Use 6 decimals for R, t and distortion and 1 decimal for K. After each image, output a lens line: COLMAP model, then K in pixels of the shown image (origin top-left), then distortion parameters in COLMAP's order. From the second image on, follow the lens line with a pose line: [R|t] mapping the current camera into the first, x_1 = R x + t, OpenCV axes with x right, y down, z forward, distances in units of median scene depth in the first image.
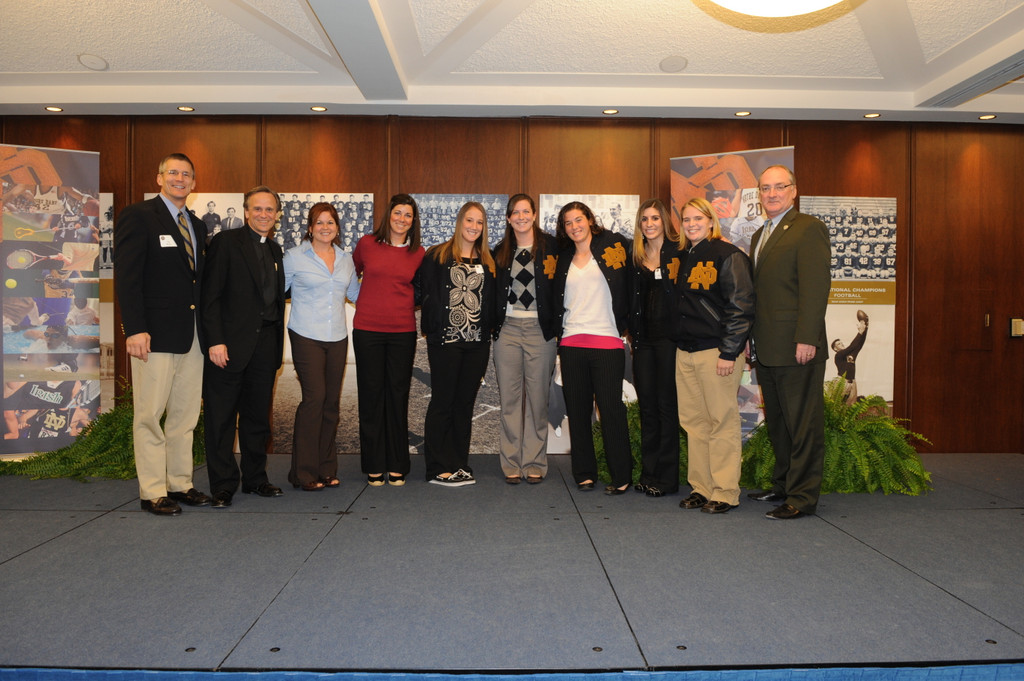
lens RADIAL K [[751.3, 0, 512.0], [0, 751.3, 340.5], [0, 0, 1]] dist [-0.041949, 0.000037]
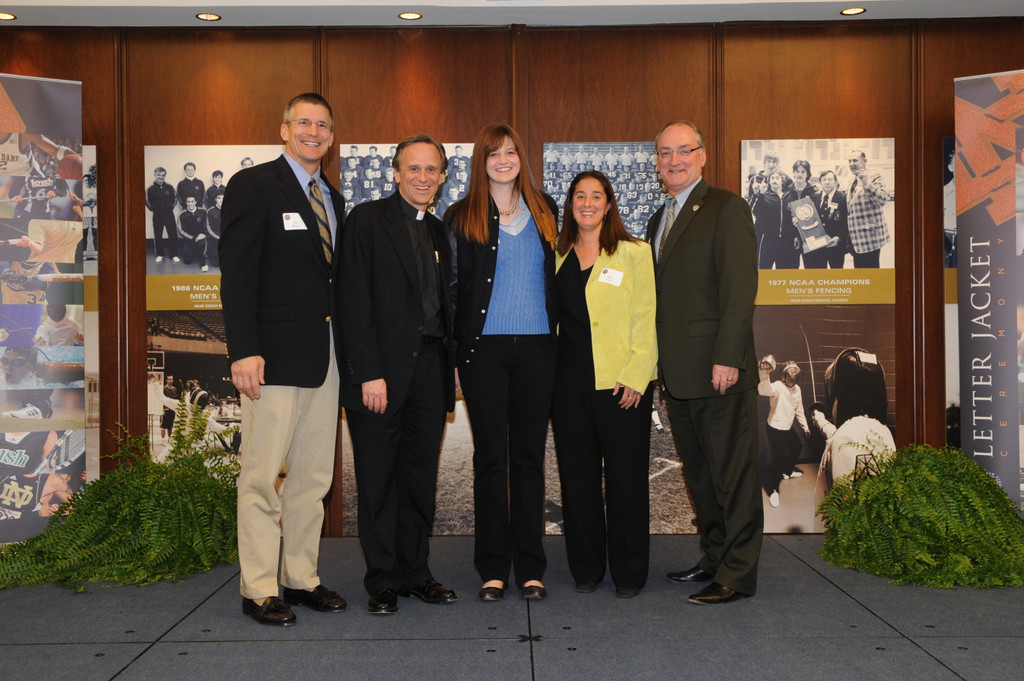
lens RADIAL K [[1203.3, 0, 523.7], [0, 1203.3, 317.6], [0, 0, 1]] dist [0.008568, 0.343575]
pose [[0.999686, -0.012603, -0.021636, -0.144516], [0.011699, 0.999073, -0.041429, 0.003408], [0.022138, 0.041163, 0.998907, -0.066334]]
